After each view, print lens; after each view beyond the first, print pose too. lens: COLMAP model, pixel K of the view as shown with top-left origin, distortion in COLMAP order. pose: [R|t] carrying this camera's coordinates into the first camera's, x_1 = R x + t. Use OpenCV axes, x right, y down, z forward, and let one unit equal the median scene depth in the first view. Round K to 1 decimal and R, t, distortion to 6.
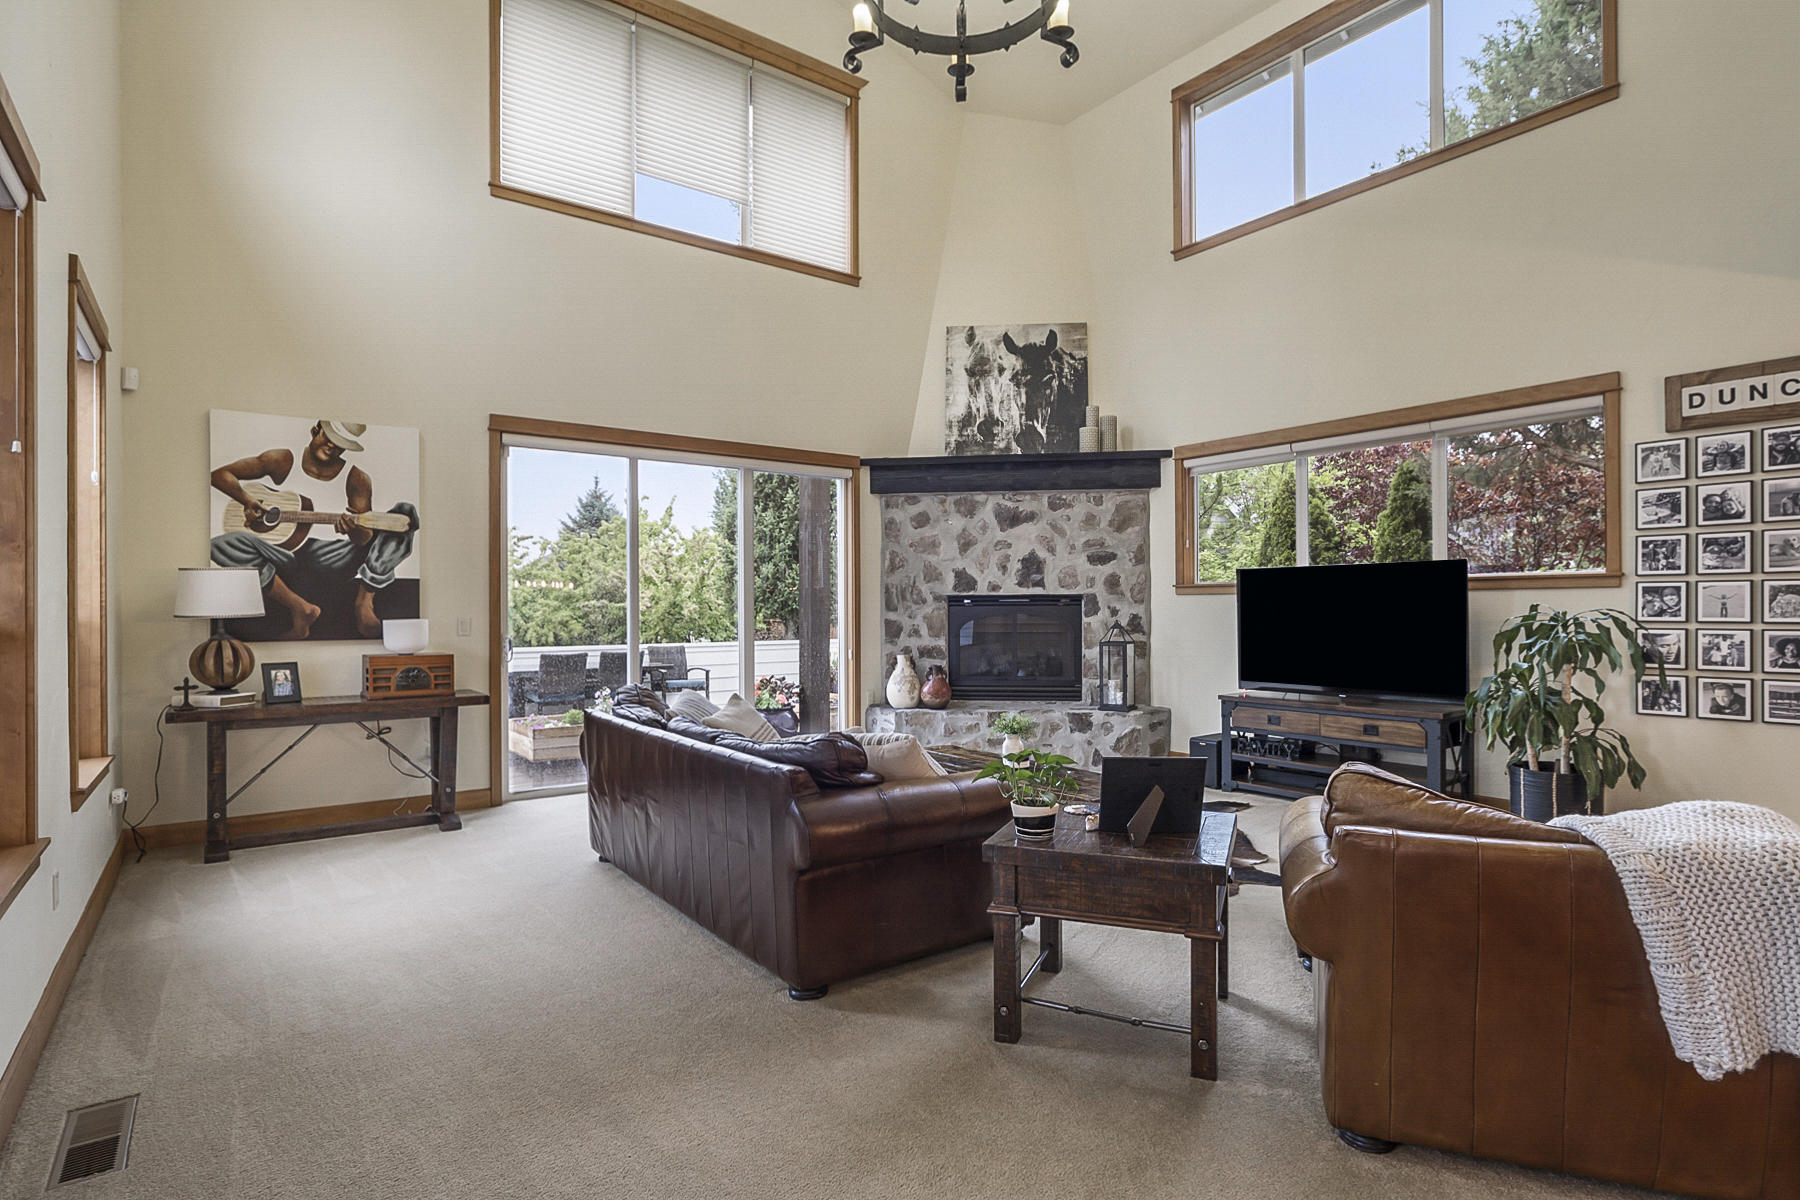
lens RADIAL K [[914.1, 0, 902.6], [0, 914.1, 604.6], [0, 0, 1]] dist [-0.022849, 0.009637]
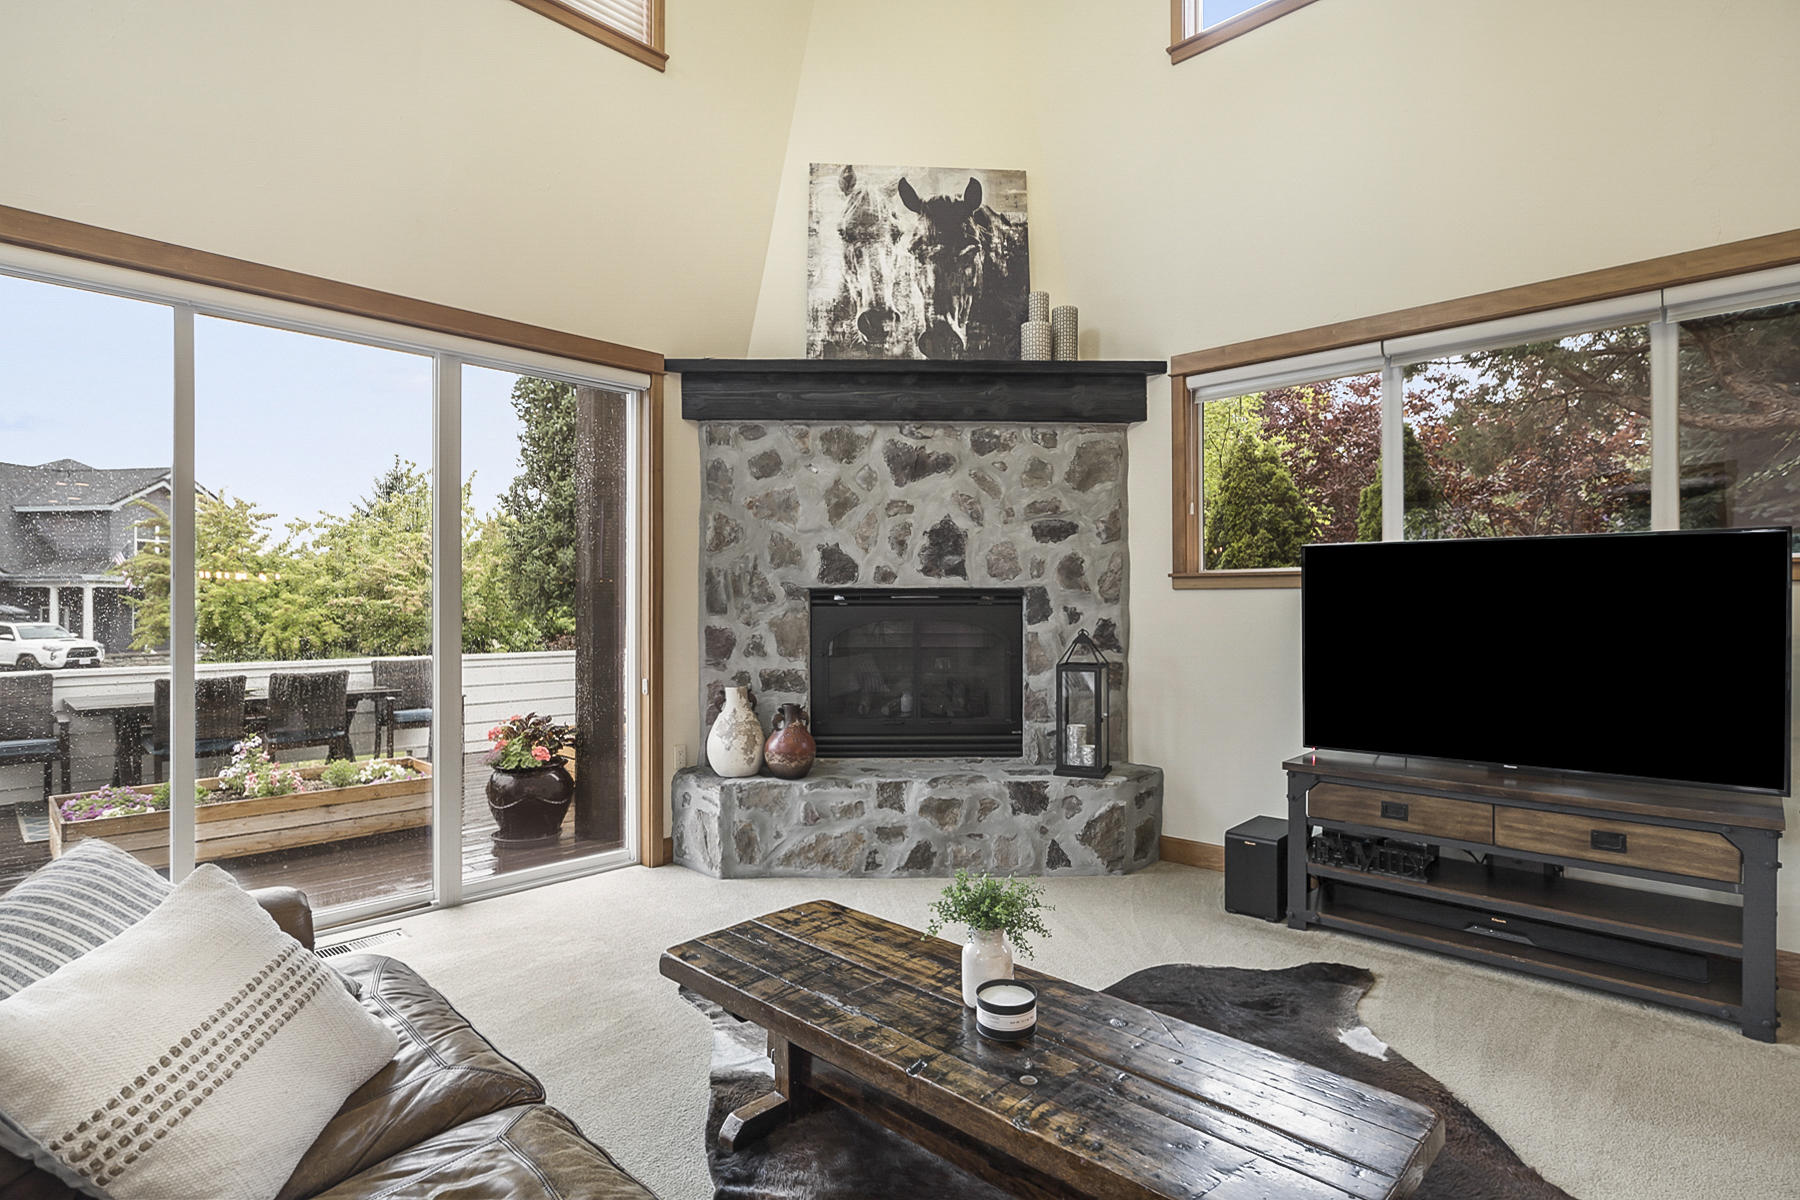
lens RADIAL K [[914.1, 0, 903.7], [0, 914.1, 597.1], [0, 0, 1]] dist [-0.022849, 0.009637]
pose [[0.987041, 0.004219, 0.160416, 0.013292], [-0.003311, 0.999977, -0.005929, -0.000696], [-0.160437, 0.005321, 0.987032, 0.388082]]
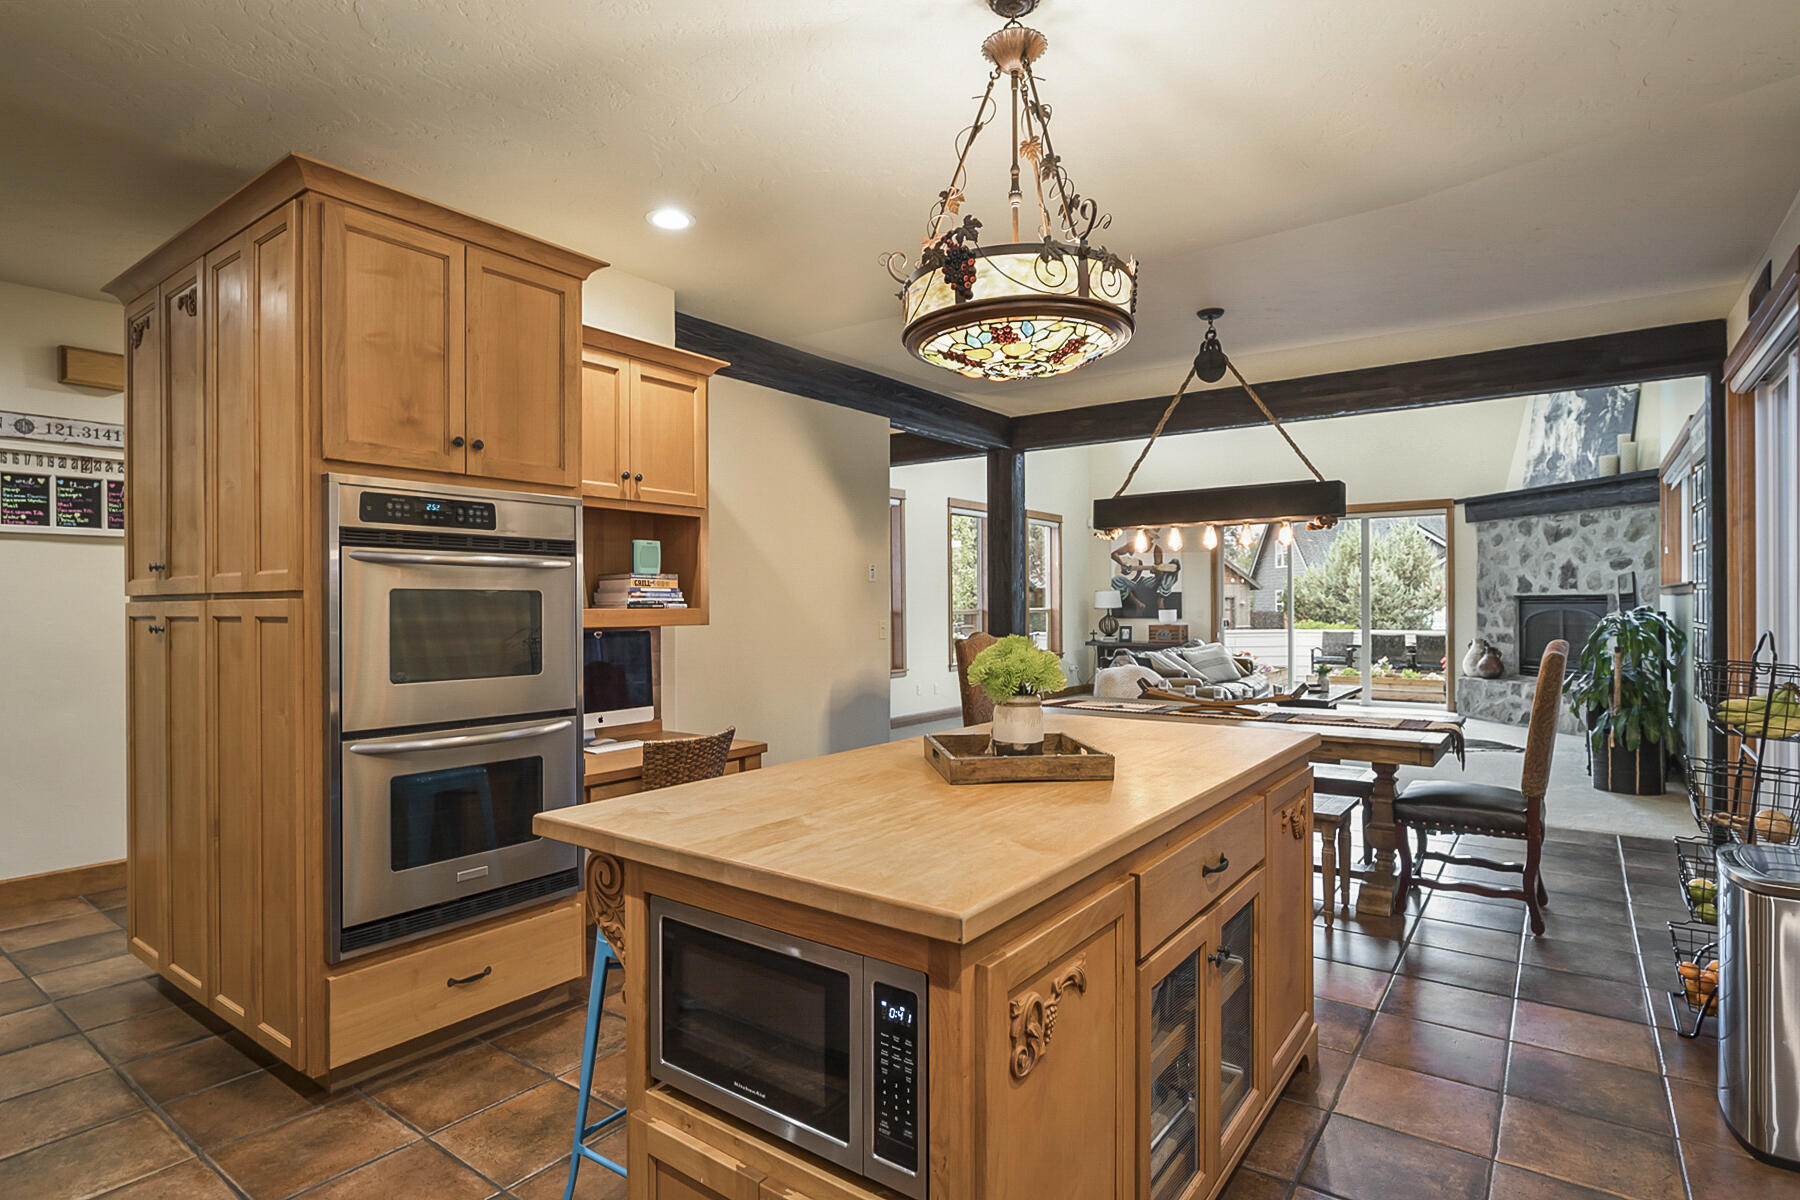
lens RADIAL K [[914.1, 0, 905.5], [0, 914.1, 607.3], [0, 0, 1]] dist [-0.022849, 0.009637]
pose [[0.279635, 0.006572, -0.960084, 1.073319], [0.006229, 0.999943, 0.008659, -0.010240], [0.960086, -0.008402, 0.279578, -0.215088]]
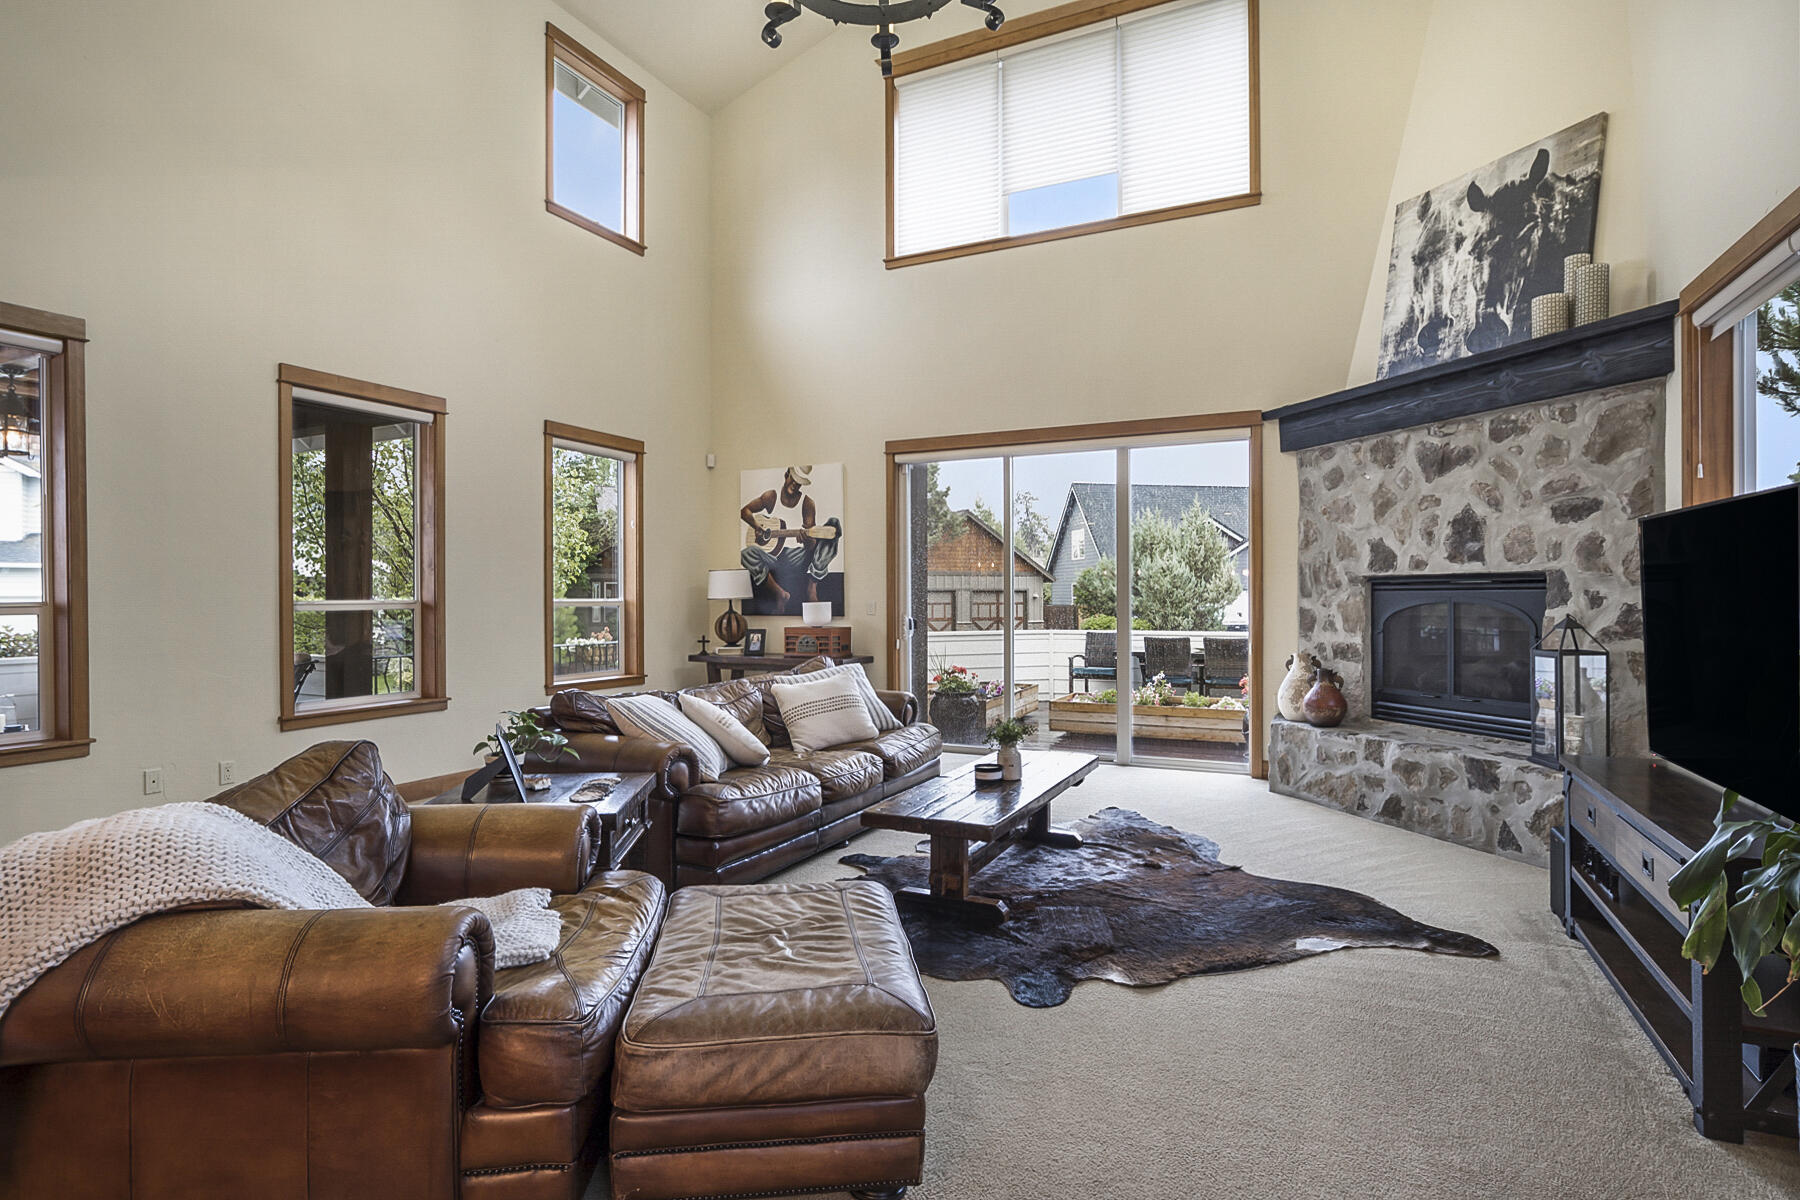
lens RADIAL K [[914.1, 0, 897.6], [0, 914.1, 598.8], [0, 0, 1]] dist [-0.022849, 0.009637]
pose [[0.449714, 0.004532, -0.893161, 0.541003], [0.003557, 0.999970, 0.006865, 0.001554], [0.893165, -0.006264, 0.449685, 0.337150]]
